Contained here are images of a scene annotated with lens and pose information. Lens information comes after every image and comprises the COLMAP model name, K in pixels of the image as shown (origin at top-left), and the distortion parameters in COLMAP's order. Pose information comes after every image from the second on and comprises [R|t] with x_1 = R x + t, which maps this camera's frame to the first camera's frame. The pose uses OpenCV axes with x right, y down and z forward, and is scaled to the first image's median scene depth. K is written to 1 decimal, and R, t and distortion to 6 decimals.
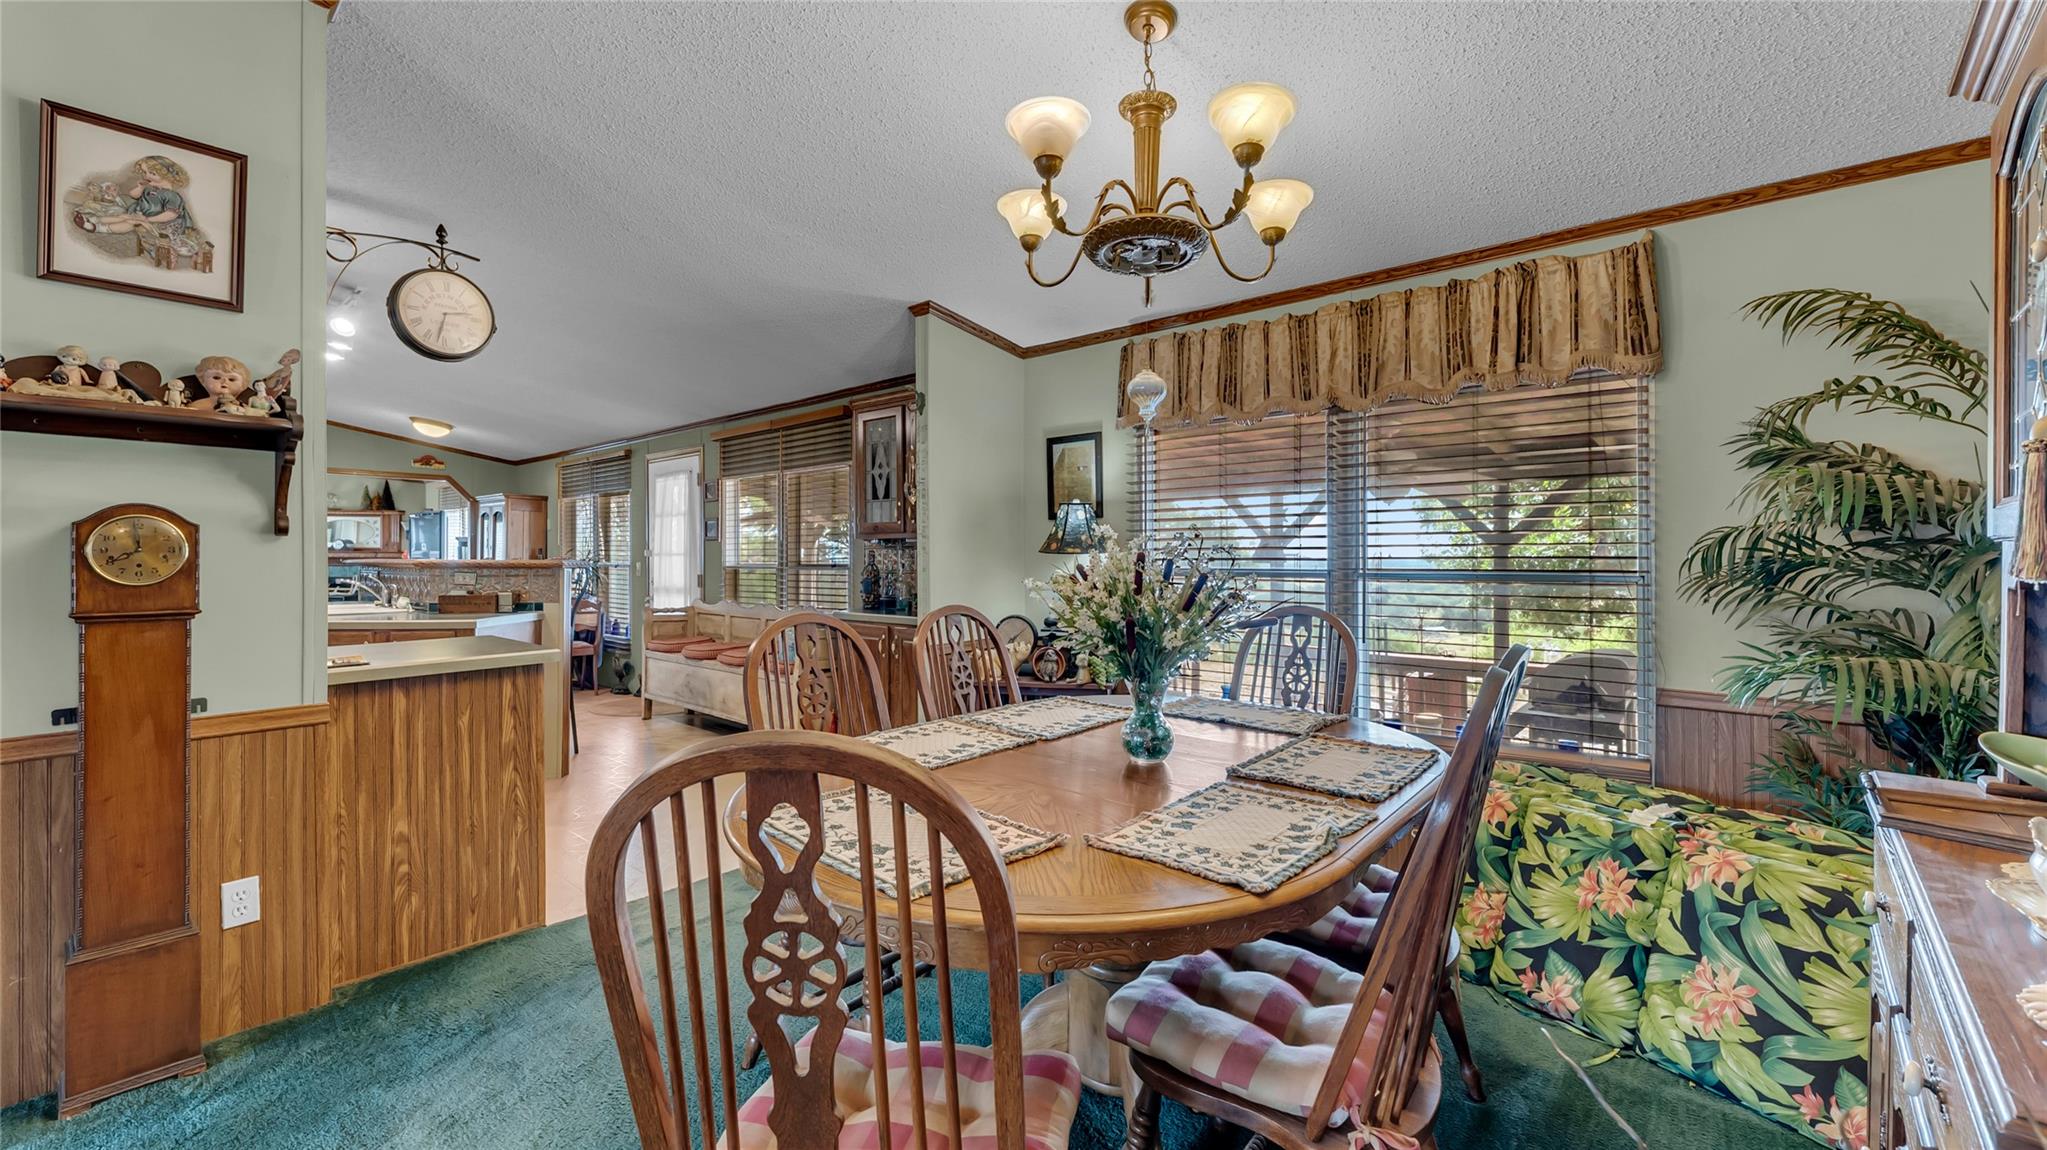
lens RADIAL K [[844.9, 0, 1026.2], [0, 844.9, 557.8], [0, 0, 1]] dist [-0.000437, -0.000017]
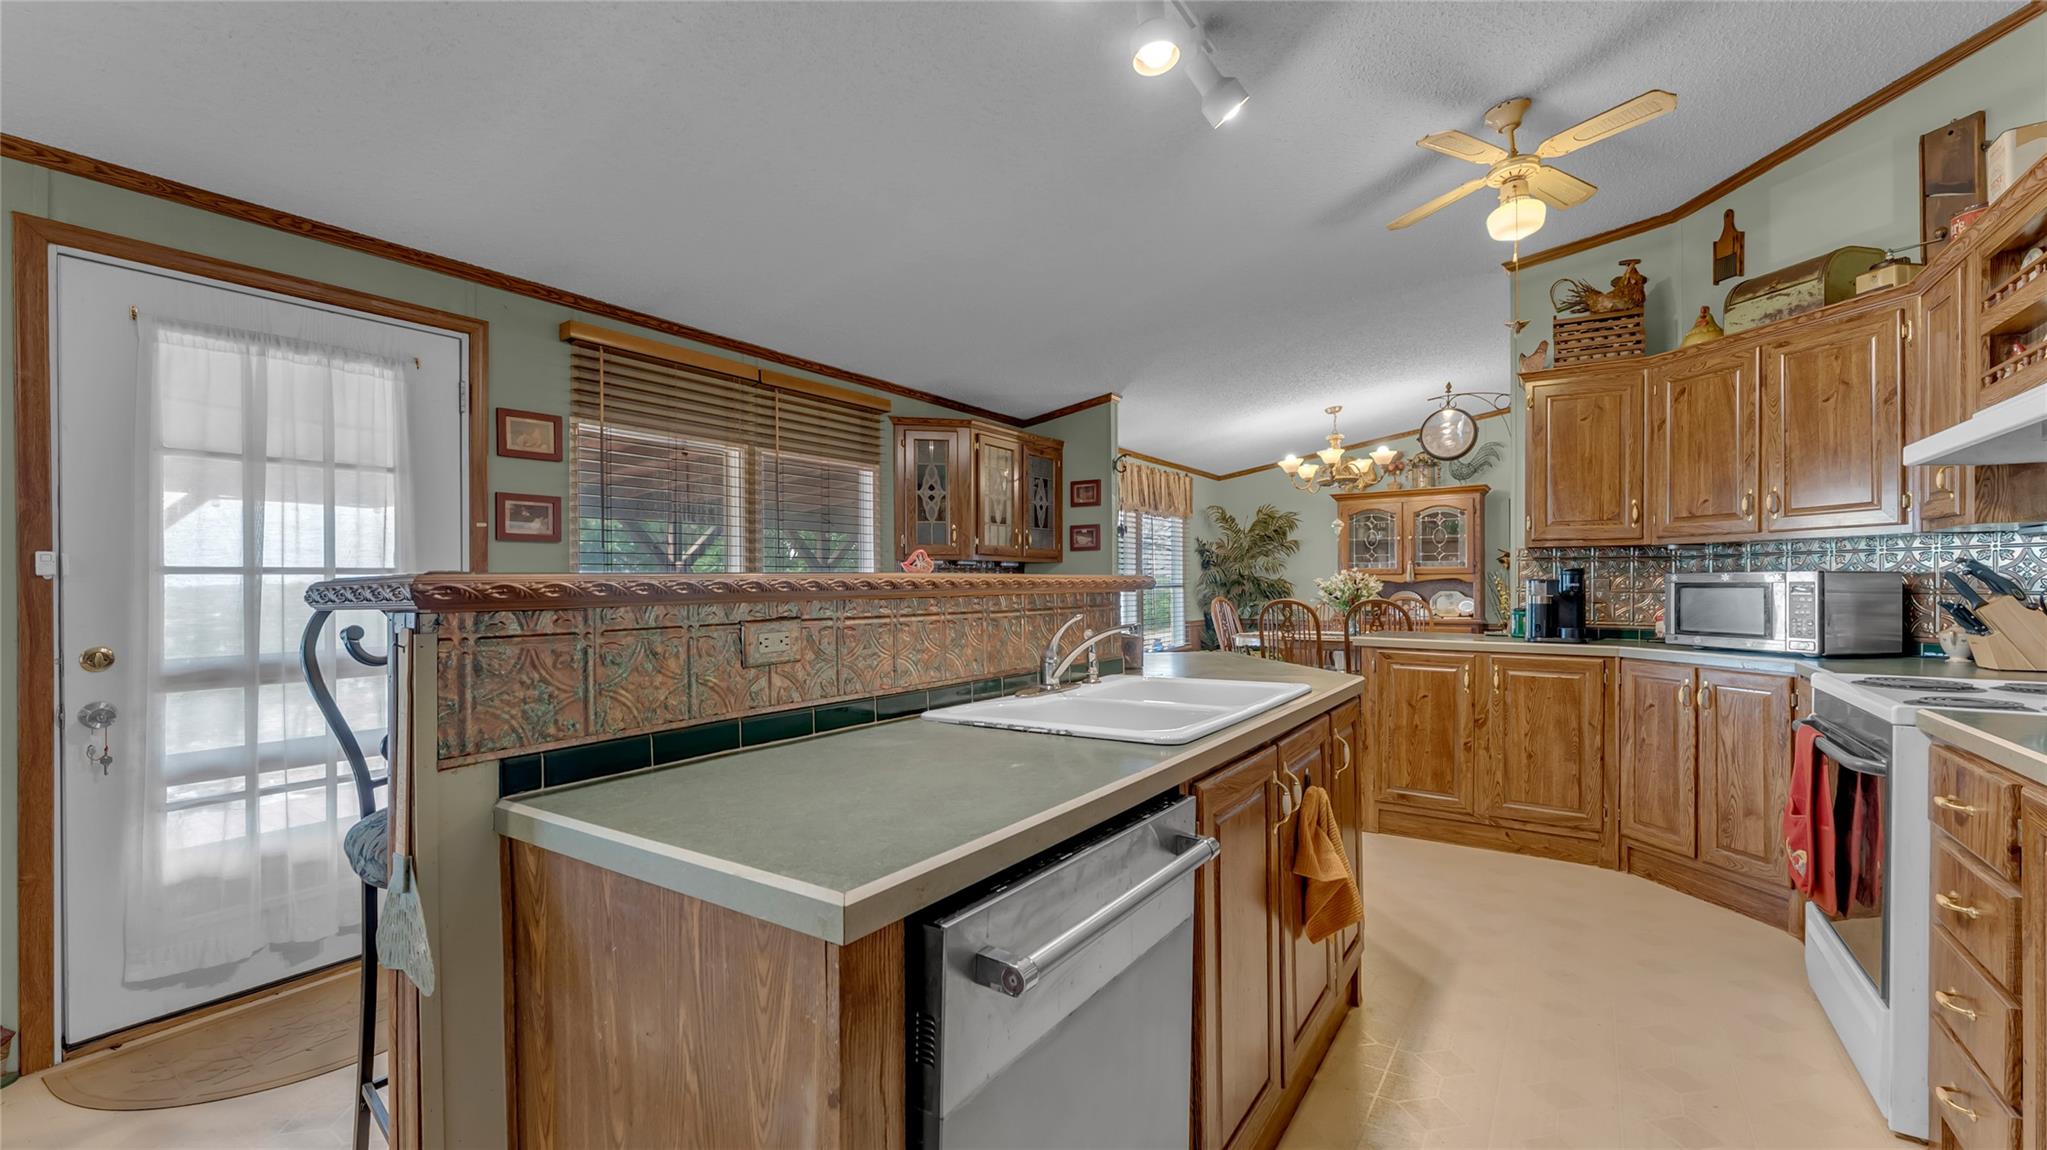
lens RADIAL K [[844.9, 0, 1023.3], [0, 844.9, 579.9], [0, 0, 1]] dist [-0.000437, -0.000017]
pose [[-0.138793, -0.000191, 0.990321, -0.951233], [0.014471, 0.999893, 0.002221, -0.004913], [-0.990216, 0.014640, -0.138775, 0.902876]]
